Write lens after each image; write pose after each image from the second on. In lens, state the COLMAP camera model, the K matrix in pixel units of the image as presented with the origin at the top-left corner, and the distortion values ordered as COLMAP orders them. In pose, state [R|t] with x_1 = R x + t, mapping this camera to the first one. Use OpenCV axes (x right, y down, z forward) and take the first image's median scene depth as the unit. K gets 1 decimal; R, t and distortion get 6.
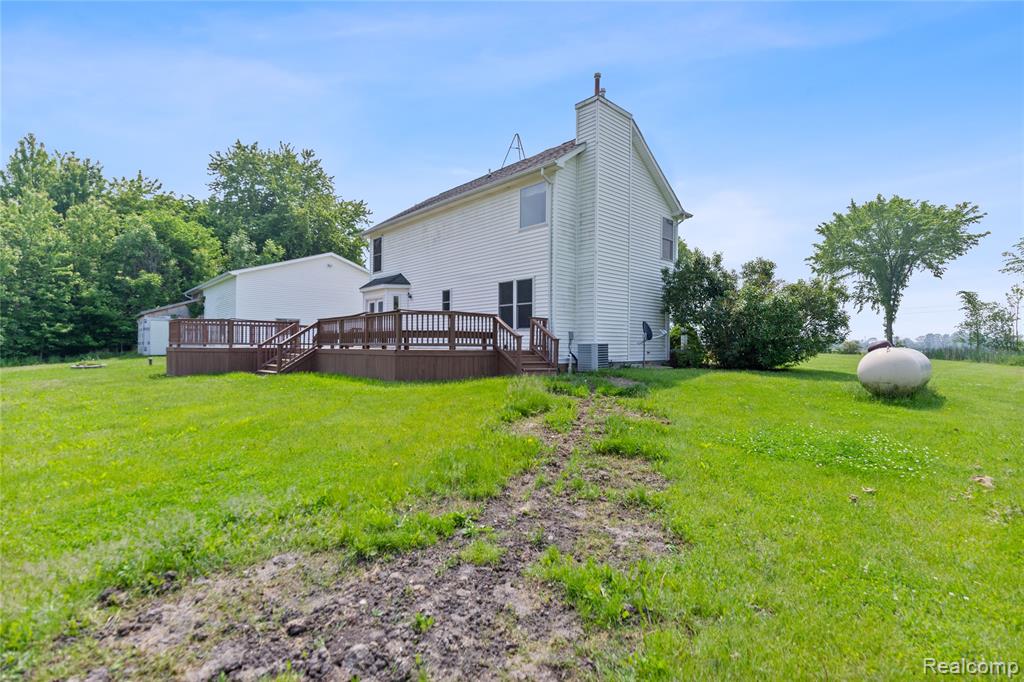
lens RADIAL K [[470.3, 0, 515.0], [0, 470.3, 340.0], [0, 0, 1]] dist [0.009708, 0.001110]
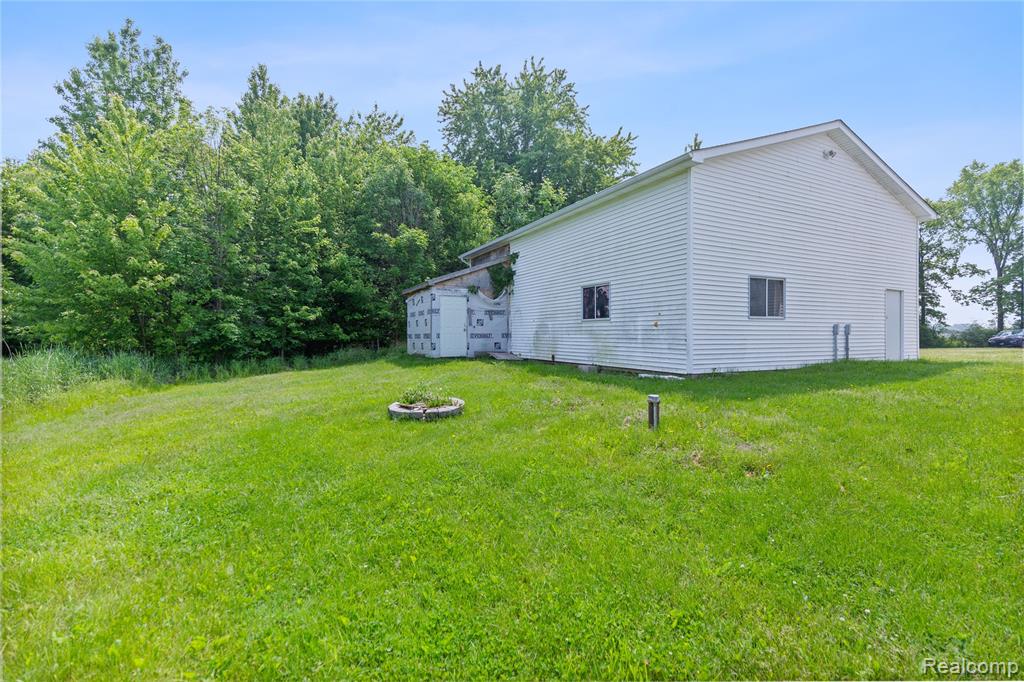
lens RADIAL K [[470.3, 0, 517.7], [0, 470.3, 336.7], [0, 0, 1]] dist [0.009708, 0.001110]
pose [[0.959534, -0.003253, -0.281575, -0.475572], [0.006803, 0.999909, 0.011630, 0.001199], [0.281512, -0.013075, 0.959469, 0.441983]]
